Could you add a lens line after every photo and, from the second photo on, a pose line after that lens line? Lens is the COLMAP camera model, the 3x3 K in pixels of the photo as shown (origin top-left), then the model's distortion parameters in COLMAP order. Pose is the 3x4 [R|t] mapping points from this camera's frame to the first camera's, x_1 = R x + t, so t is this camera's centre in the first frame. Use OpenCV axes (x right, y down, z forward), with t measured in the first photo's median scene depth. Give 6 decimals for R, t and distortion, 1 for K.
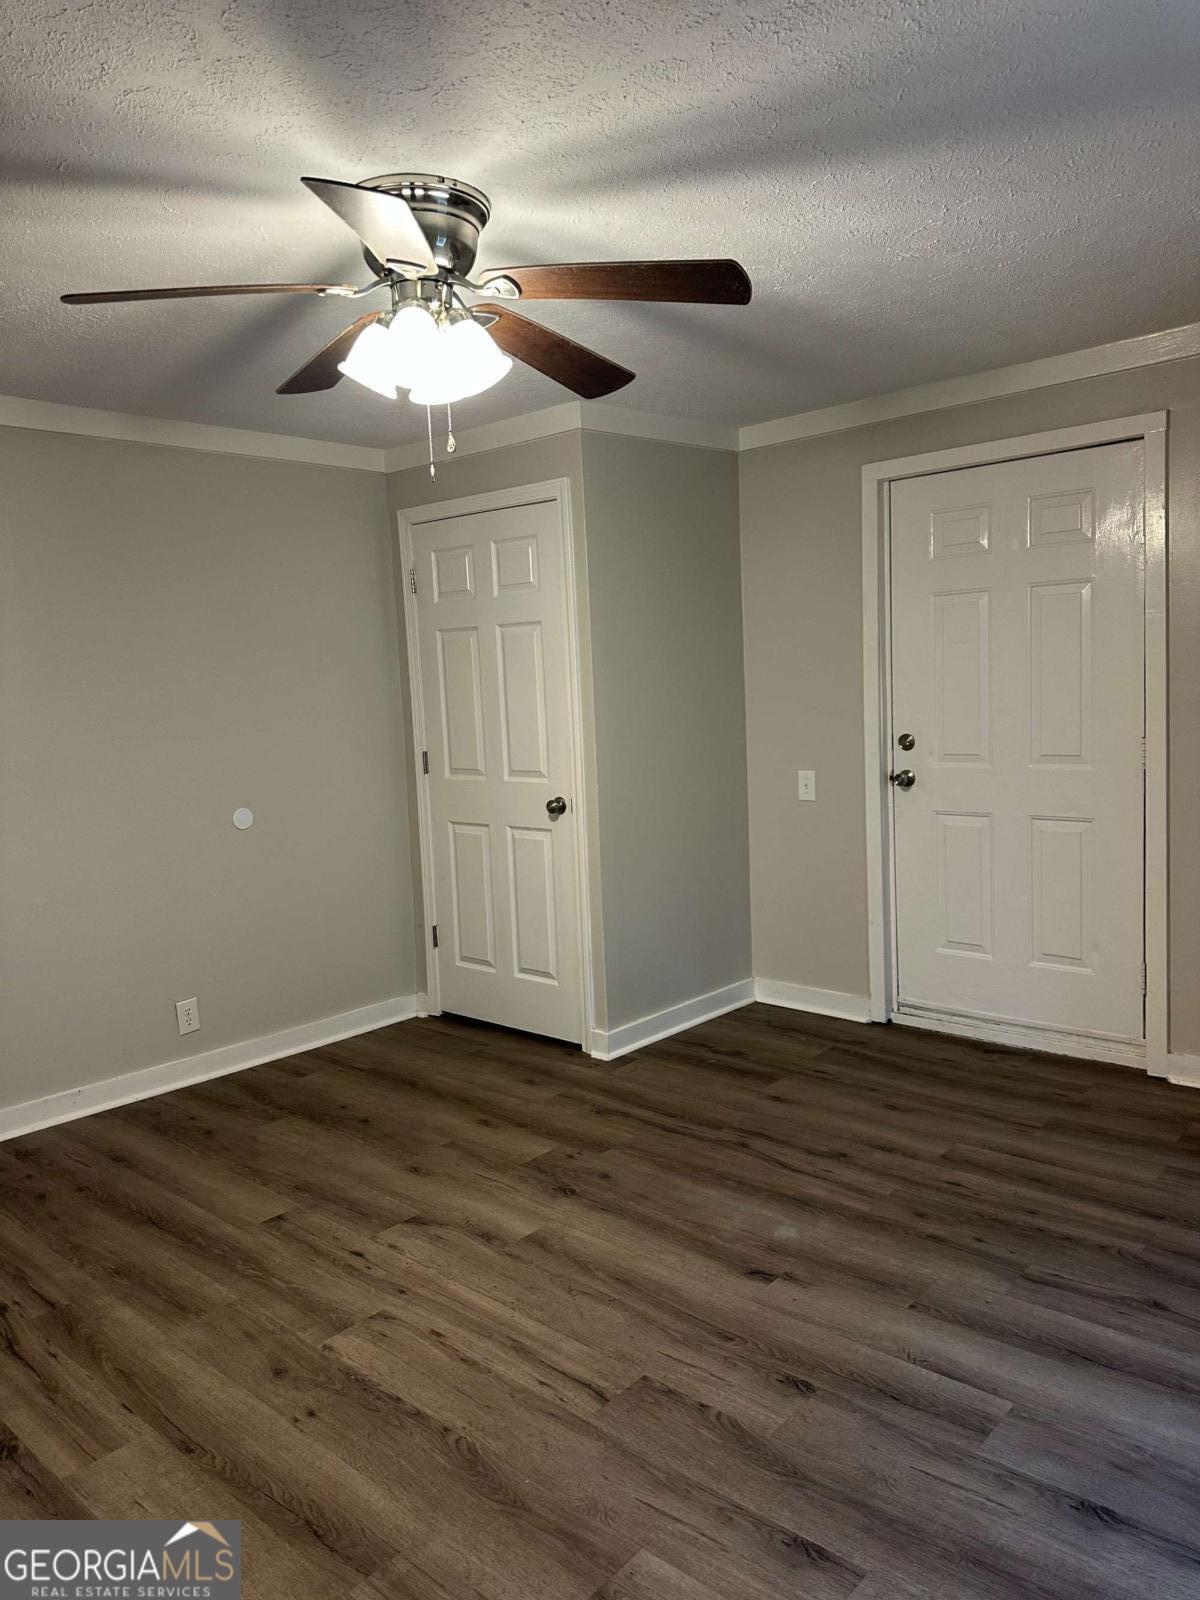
lens RADIAL K [[1133.3, 0, 601.8], [0, 1133.3, 801.6], [0, 0, 1]] dist [0.086119, -0.089819]
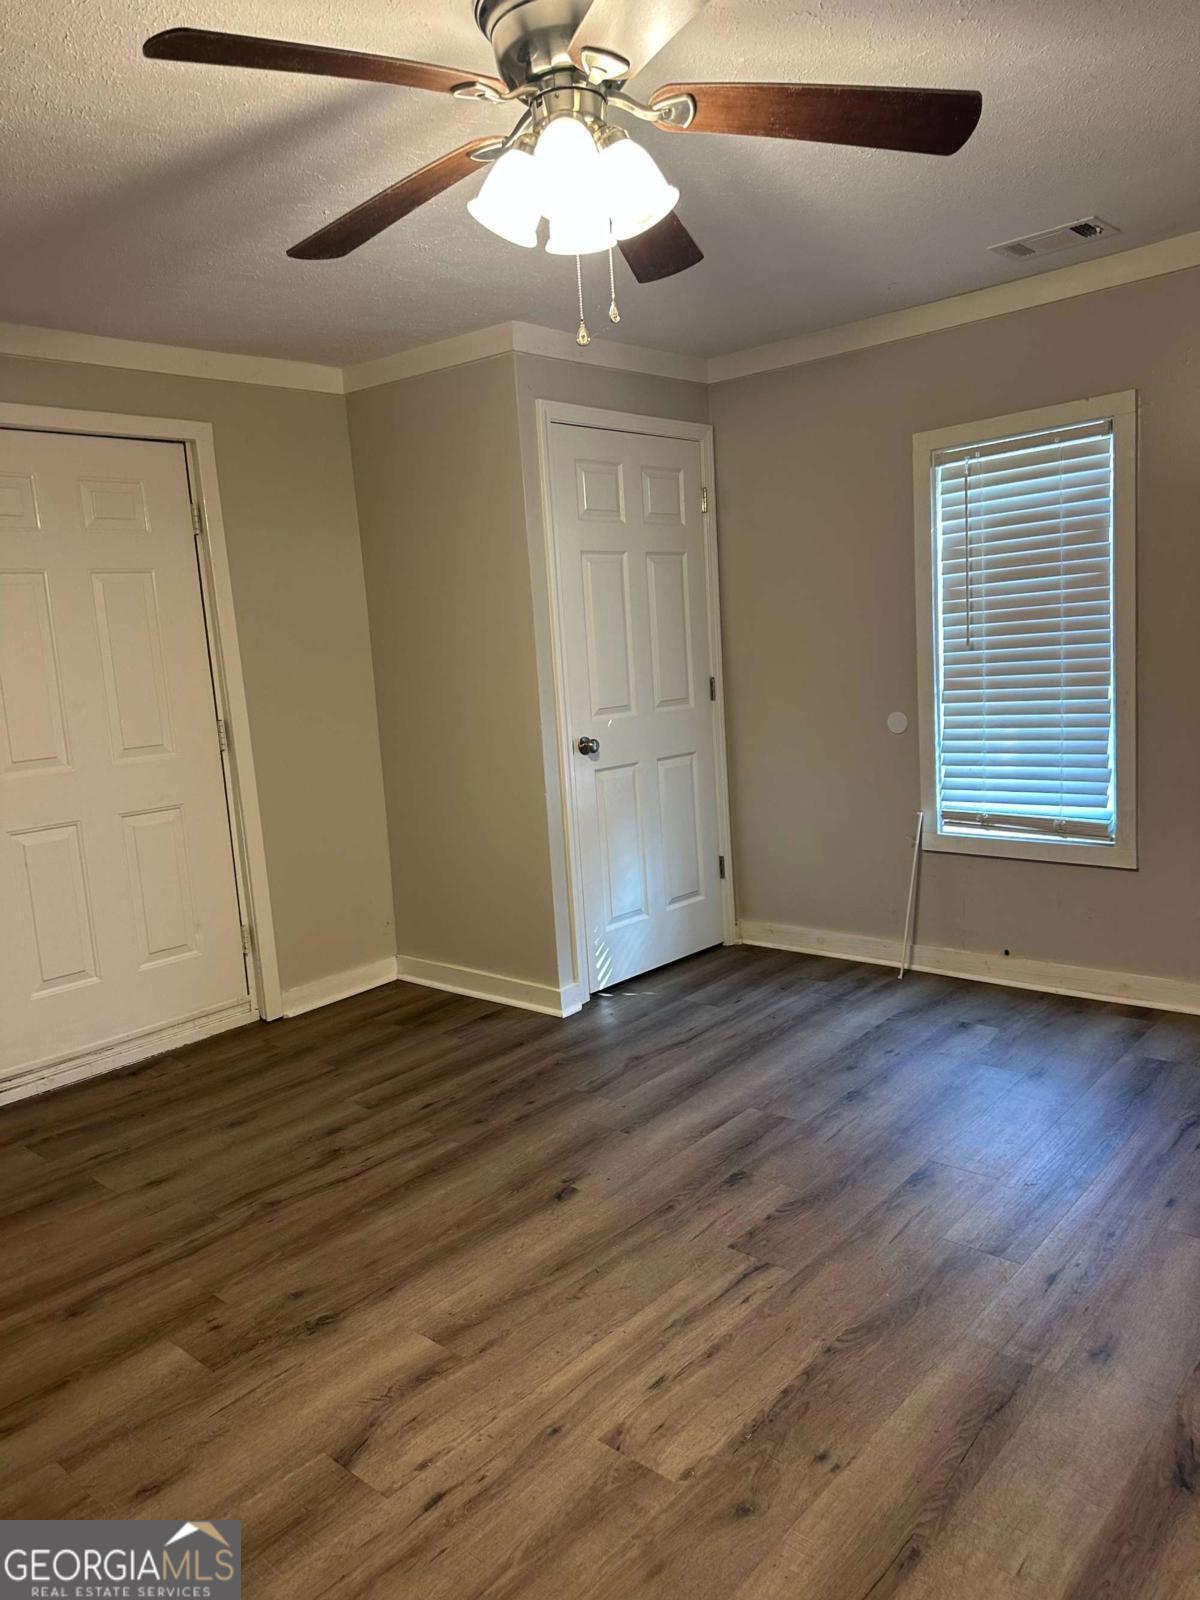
lens RADIAL K [[1133.3, 0, 601.8], [0, 1133.3, 801.6], [0, 0, 1]] dist [0.086119, -0.089819]
pose [[0.005828, -0.101300, 0.994839, -0.712794], [0.174736, 0.979653, 0.098730, -0.028027], [-0.984598, 0.173258, 0.023410, 0.729719]]
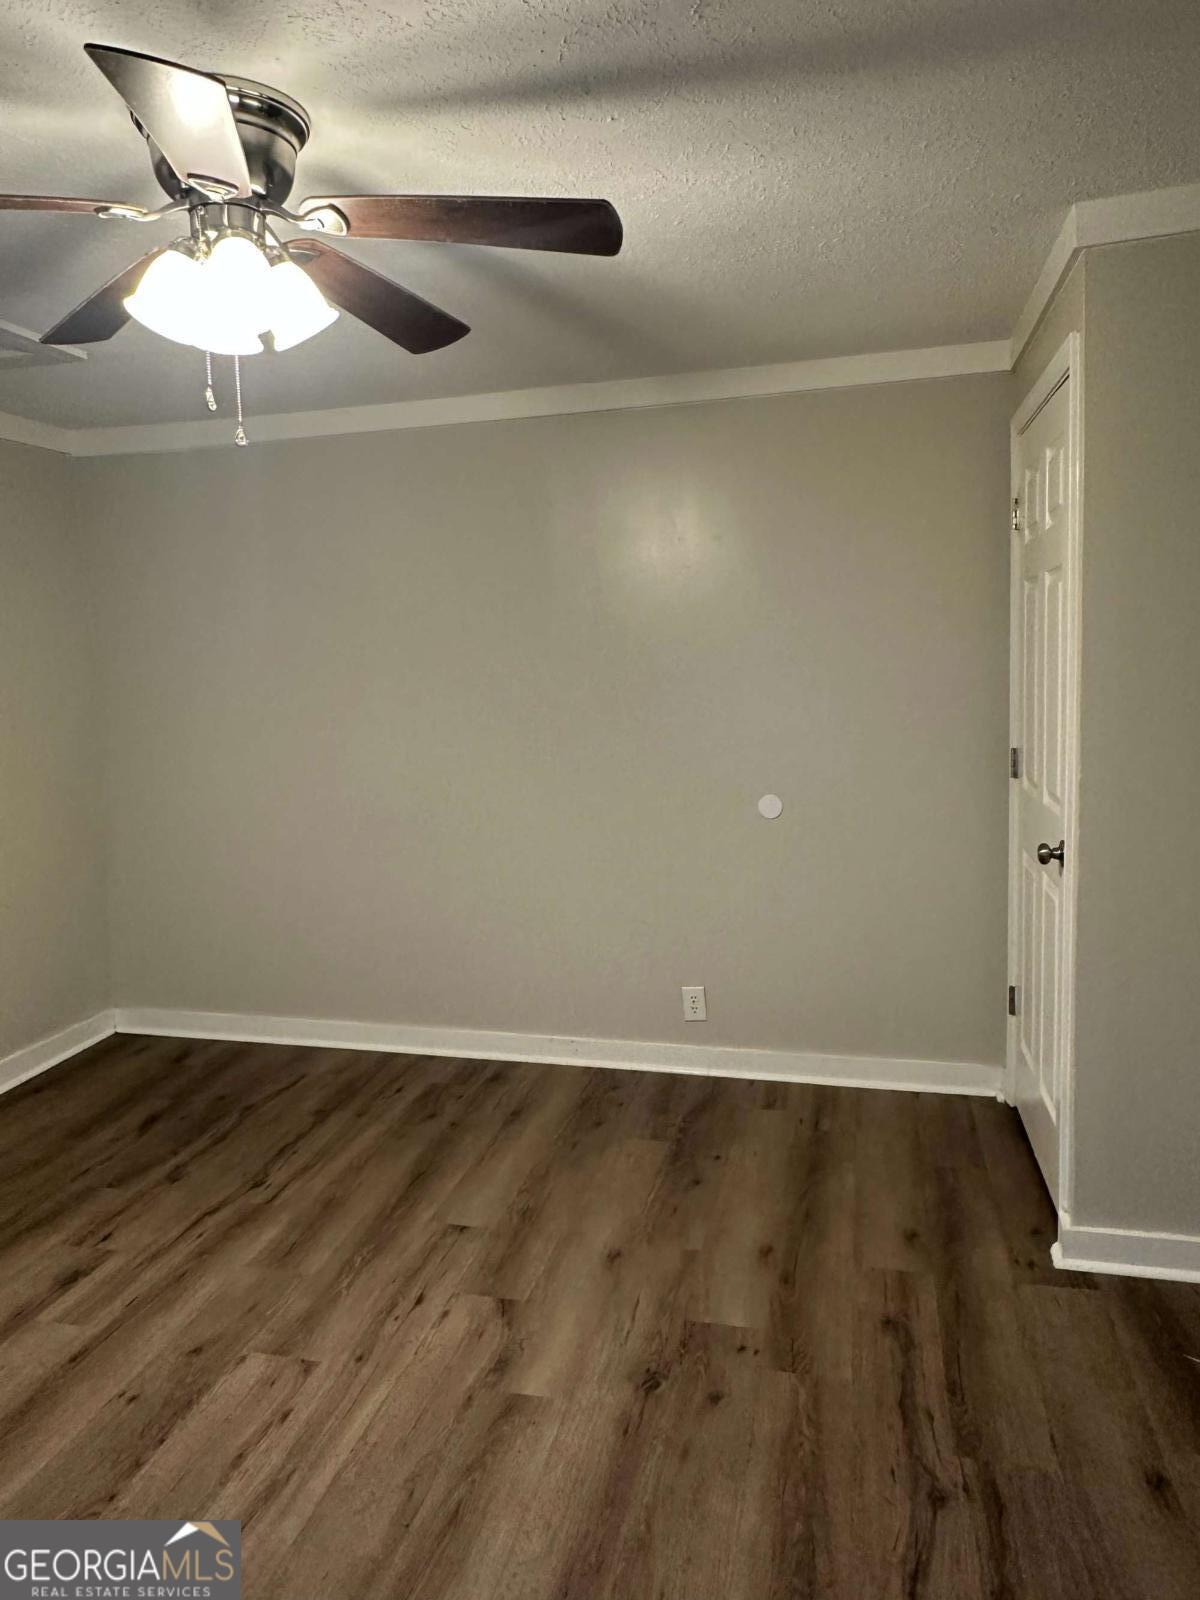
lens RADIAL K [[1146.2, 0, 566.6], [0, 1146.2, 745.8], [0, 0, 1]] dist [0.020052, -0.004094]
pose [[0.456749, 0.089306, -0.885102, 0.542069], [-0.080475, 0.995017, 0.058867, -0.096913], [0.885948, 0.044341, 0.461660, 0.582236]]
